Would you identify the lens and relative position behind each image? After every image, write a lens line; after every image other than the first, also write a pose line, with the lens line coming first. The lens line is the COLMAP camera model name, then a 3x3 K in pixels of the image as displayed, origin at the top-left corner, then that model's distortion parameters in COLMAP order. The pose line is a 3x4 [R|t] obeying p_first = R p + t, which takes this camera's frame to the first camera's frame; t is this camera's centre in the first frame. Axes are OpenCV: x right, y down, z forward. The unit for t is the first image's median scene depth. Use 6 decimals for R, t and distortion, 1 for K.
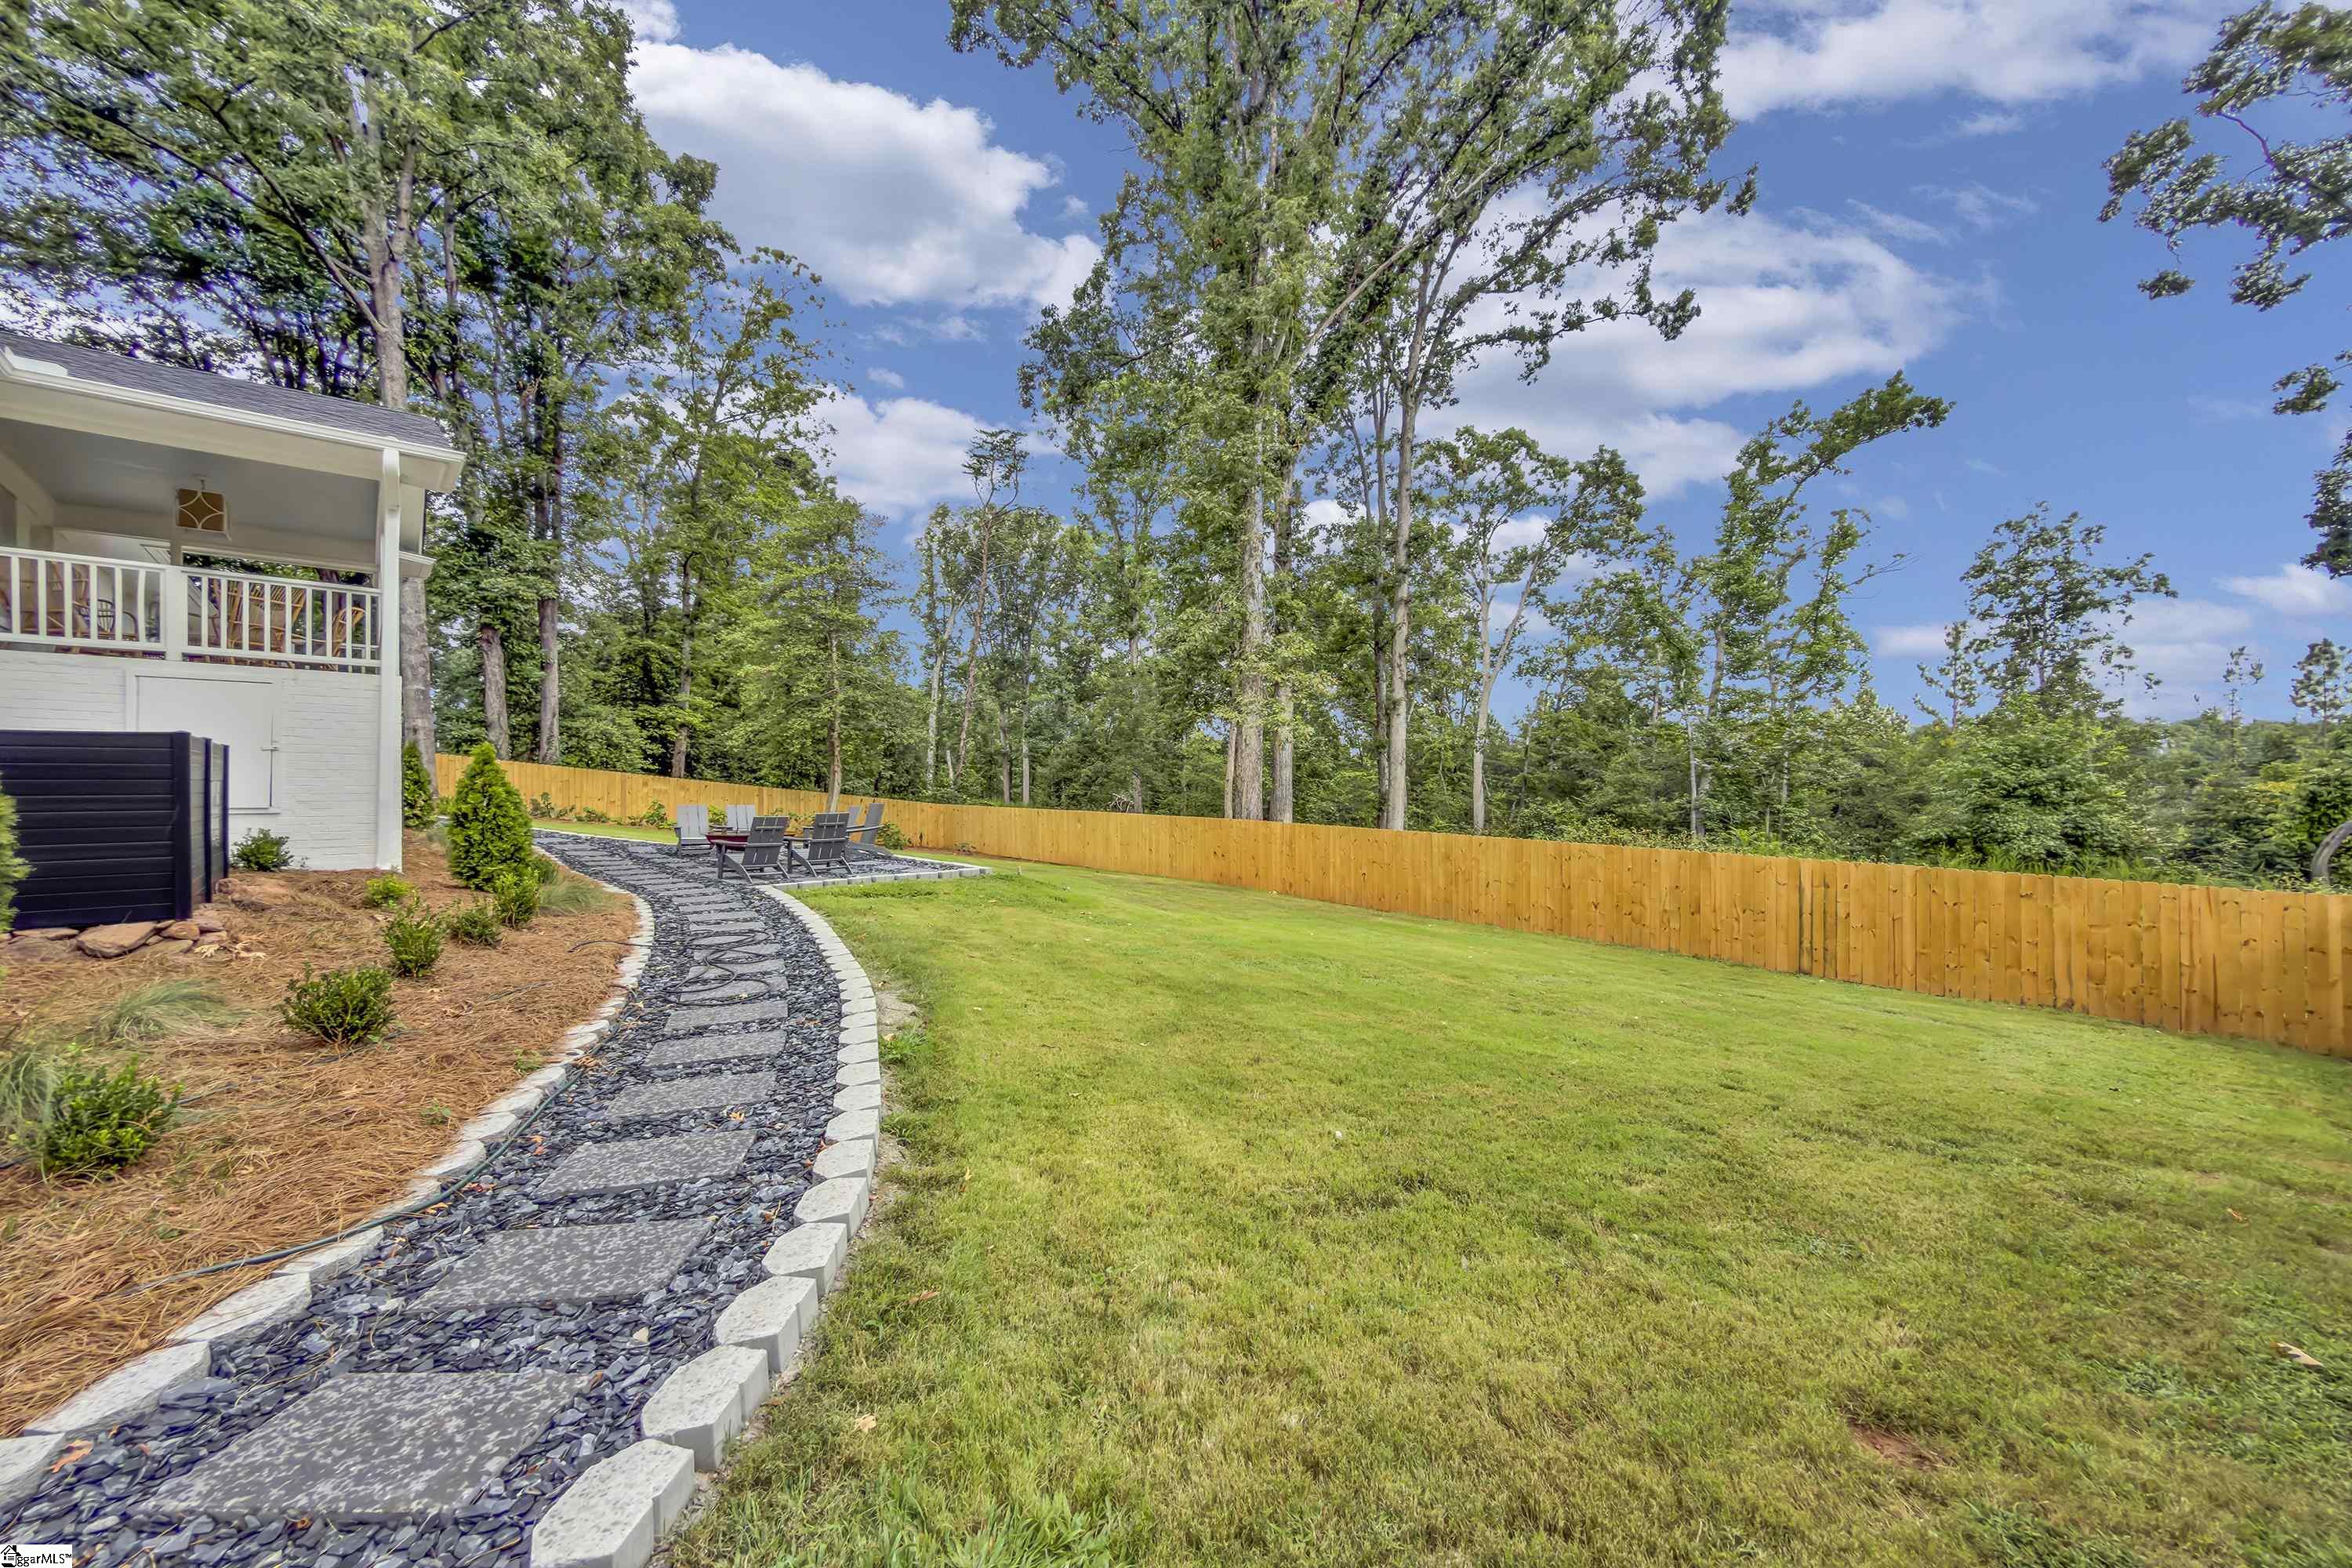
lens RADIAL K [[938.5, 0, 1176.1], [0, 938.5, 780.6], [0, 0, 1]] dist [-0.001644, -0.001059]
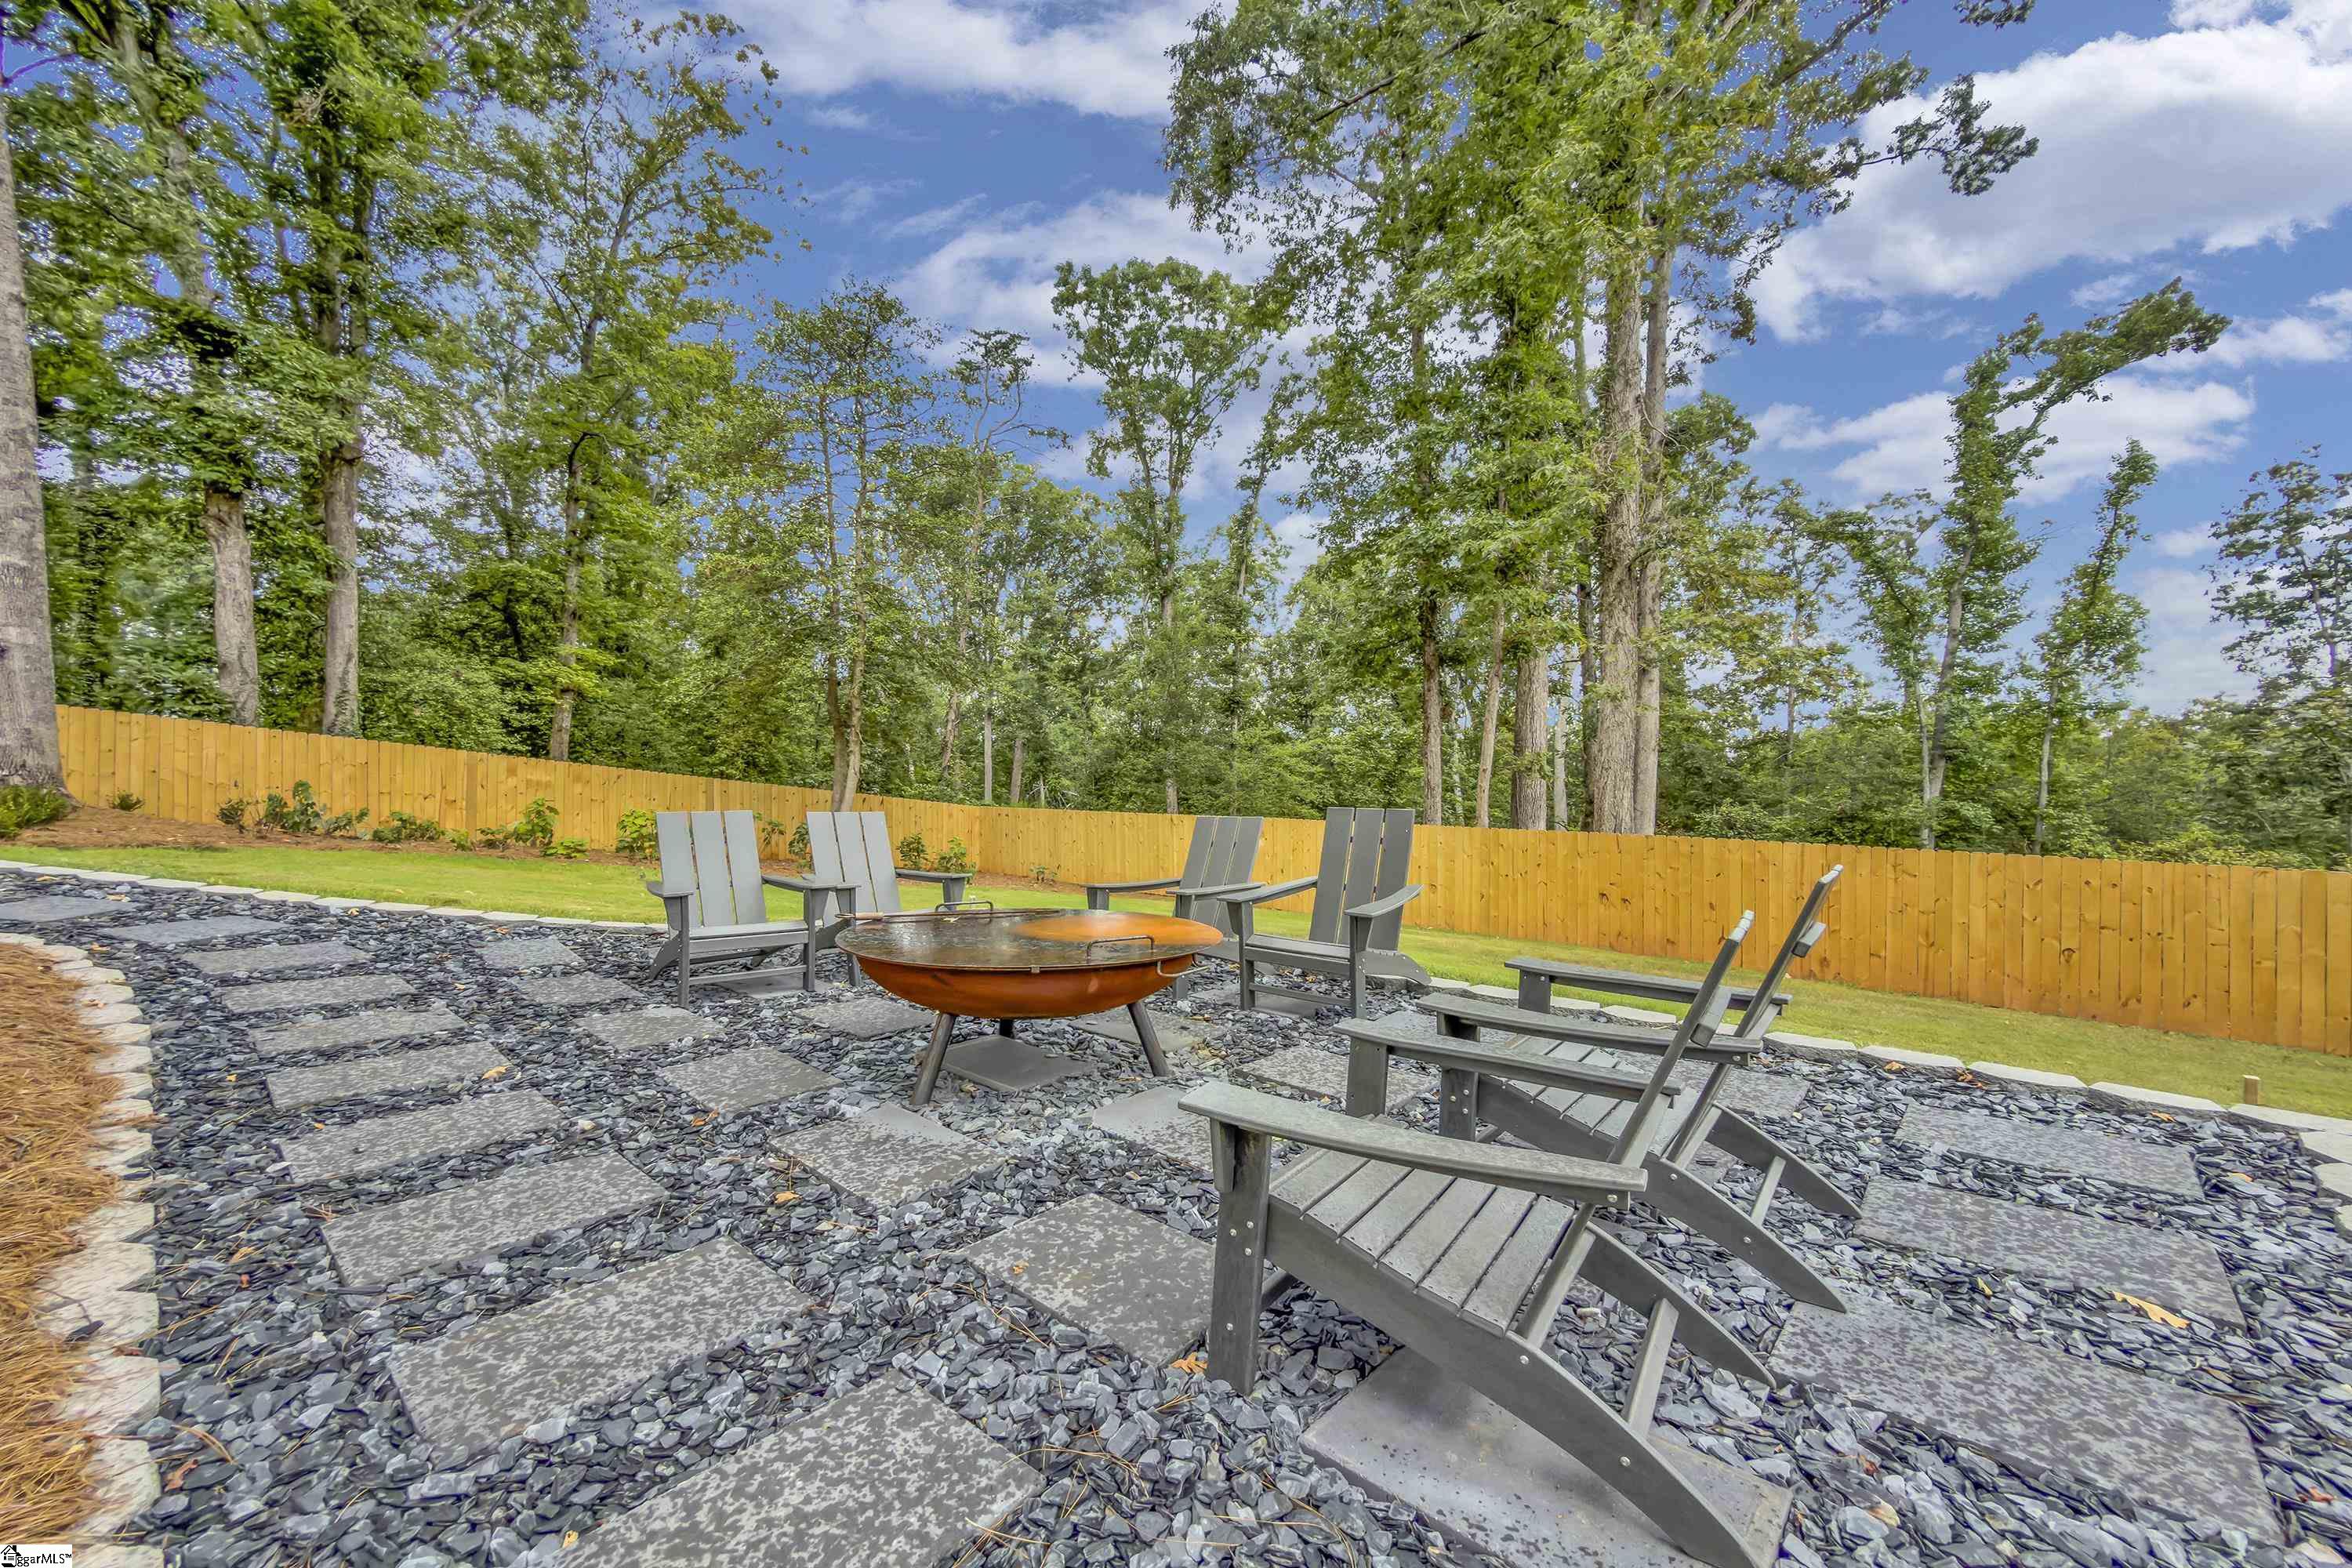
lens RADIAL K [[938.5, 0, 1187.3], [0, 938.5, 775.9], [0, 0, 1]] dist [-0.001644, -0.001059]
pose [[0.992979, 0.004627, 0.118202, -0.700239], [-0.004104, 0.999981, -0.004672, 0.025664], [-0.118222, 0.004154, 0.992979, 1.192441]]
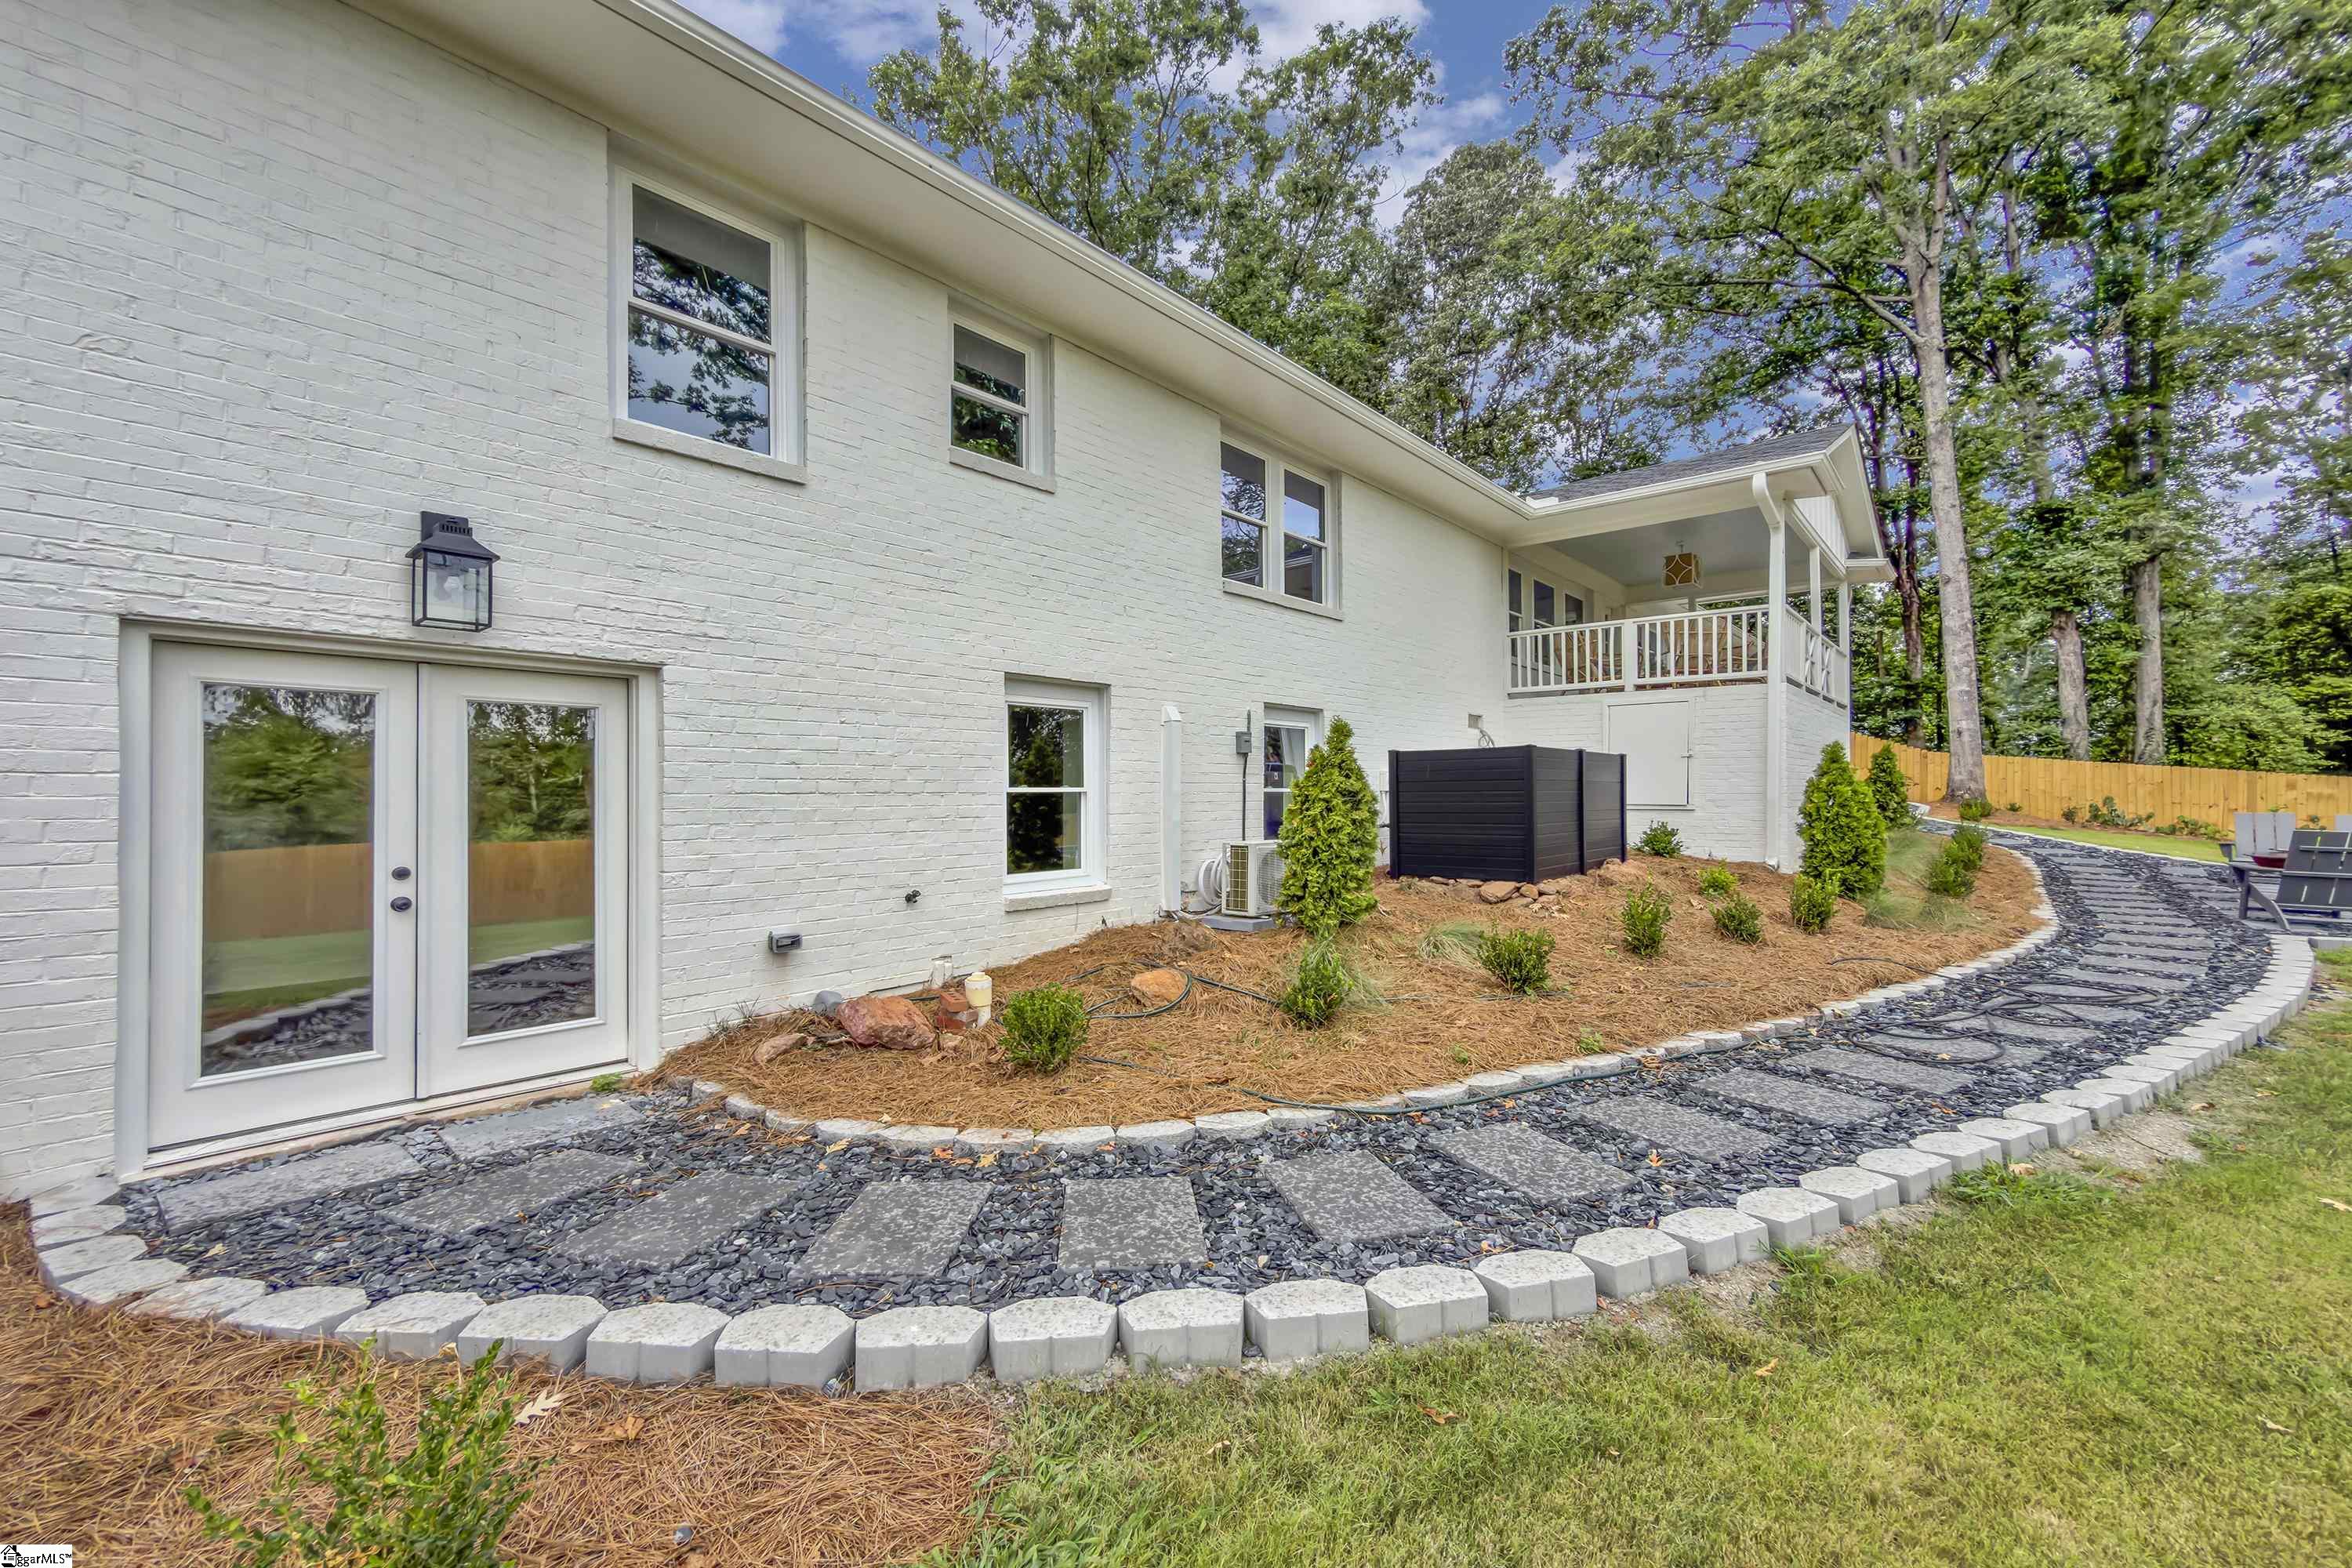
lens RADIAL K [[938.5, 0, 1180.0], [0, 938.5, 782.0], [0, 0, 1]] dist [-0.001644, -0.001059]
pose [[0.125984, -0.013941, -0.991934, 0.133708], [0.008196, 0.999882, -0.013012, 0.009300], [0.991998, -0.006491, 0.126084, 0.192631]]
